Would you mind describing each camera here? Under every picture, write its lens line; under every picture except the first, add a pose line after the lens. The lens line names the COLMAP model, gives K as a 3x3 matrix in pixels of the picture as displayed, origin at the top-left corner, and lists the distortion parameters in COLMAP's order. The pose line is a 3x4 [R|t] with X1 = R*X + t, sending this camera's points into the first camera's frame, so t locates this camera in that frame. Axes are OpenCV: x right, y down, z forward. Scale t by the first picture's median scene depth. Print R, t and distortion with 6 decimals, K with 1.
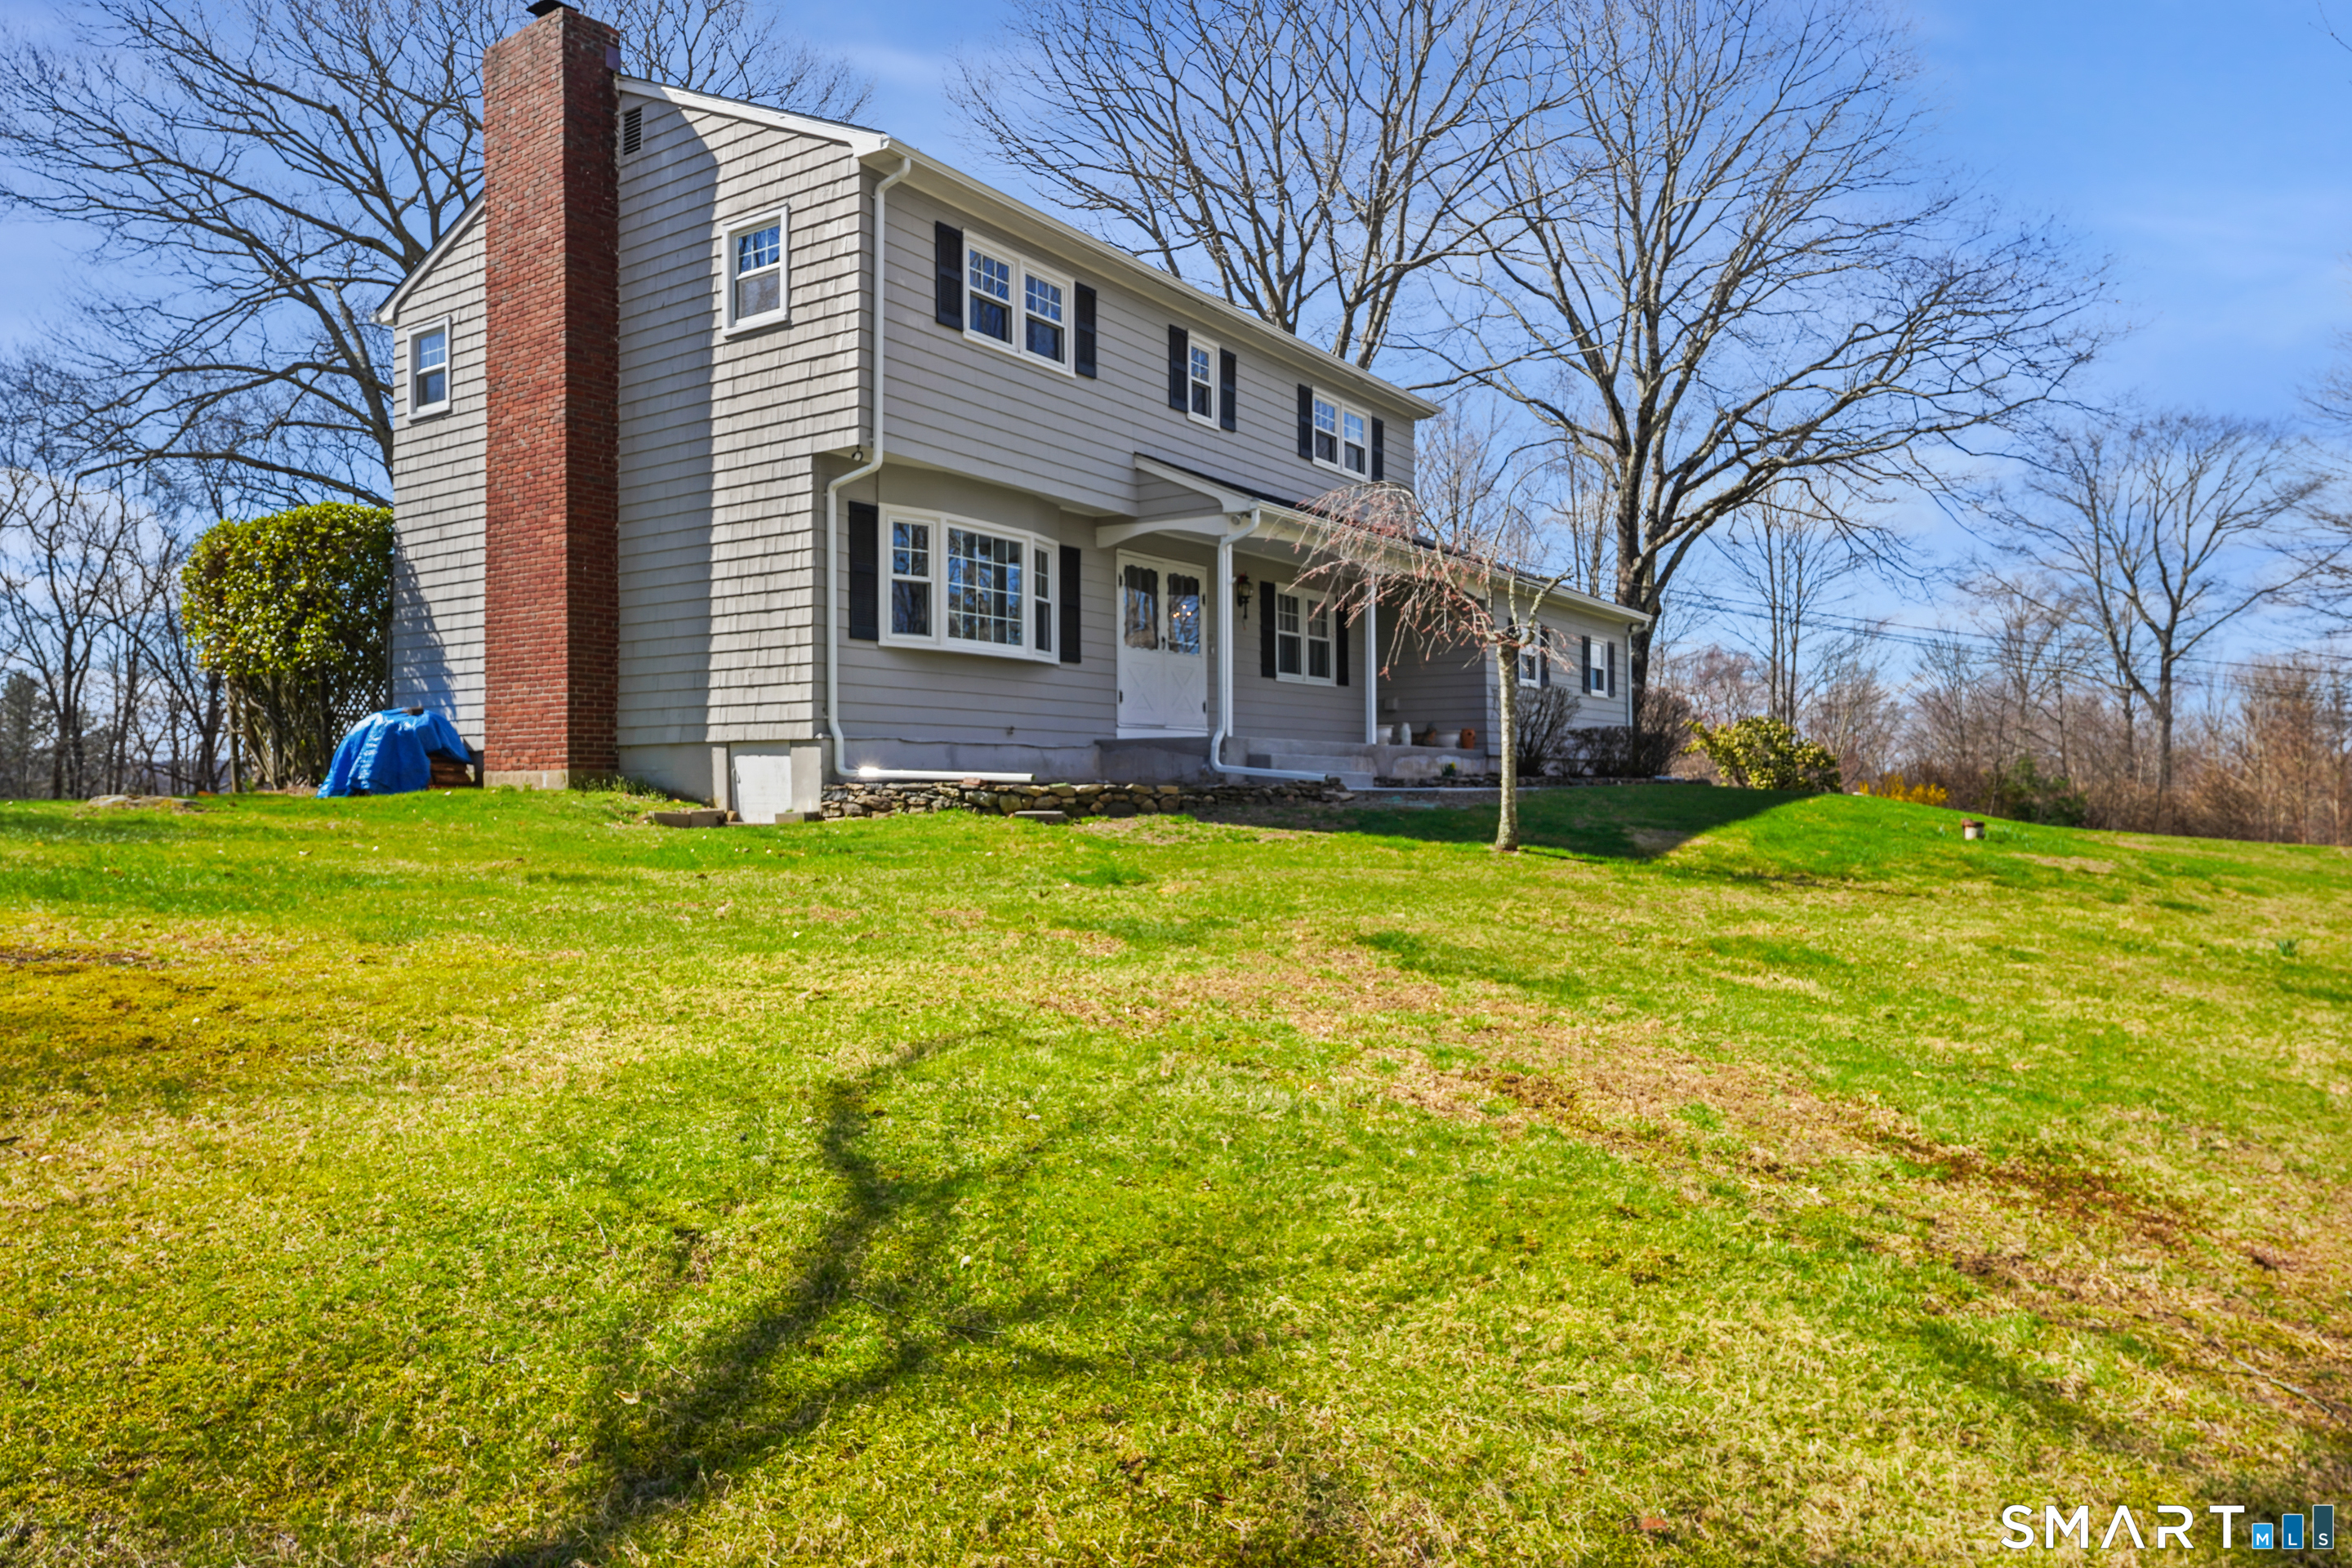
lens RADIAL K [[1533.4, 0, 1176.0], [0, 1533.4, 784.0], [0, 0, 1]] dist [-0.003879, -0.001635]
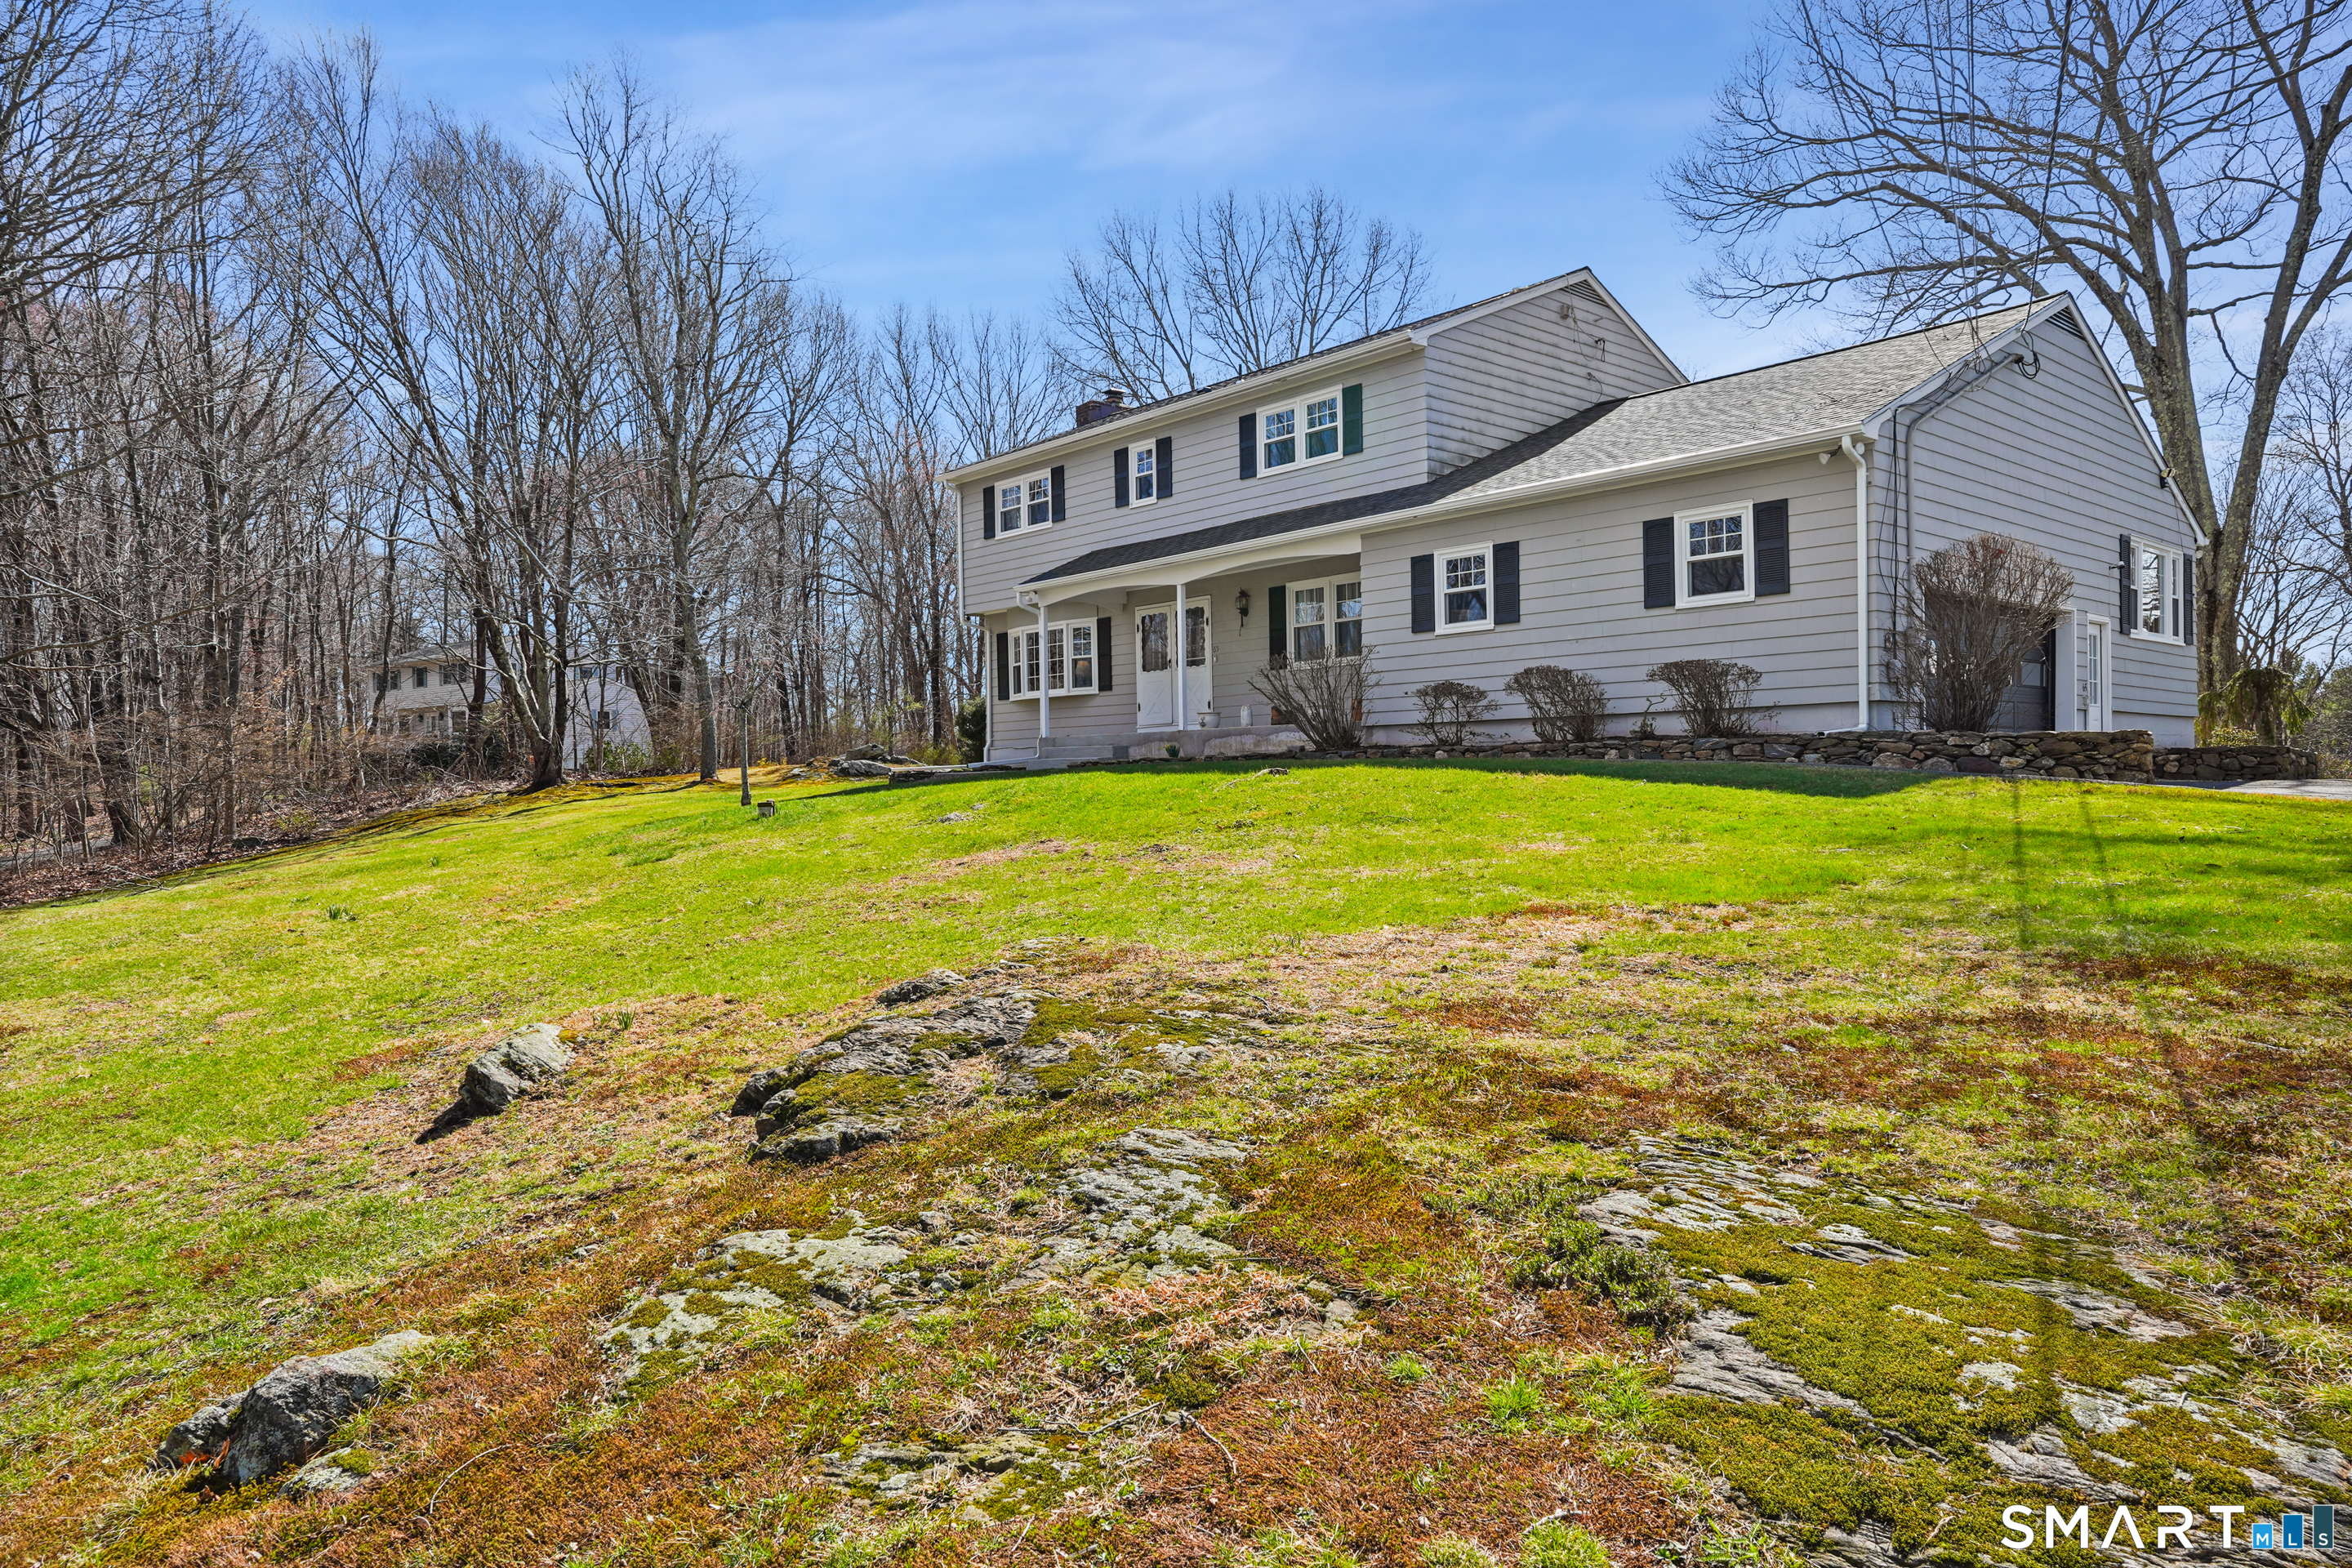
lens RADIAL K [[1533.4, 0, 1176.0], [0, 1533.4, 784.0], [0, 0, 1]] dist [-0.003879, -0.001635]
pose [[-0.251797, -0.002000, -0.967778, 1.502579], [0.018594, 0.999803, -0.006904, 0.029483], [0.967602, -0.019733, -0.251710, 1.530588]]
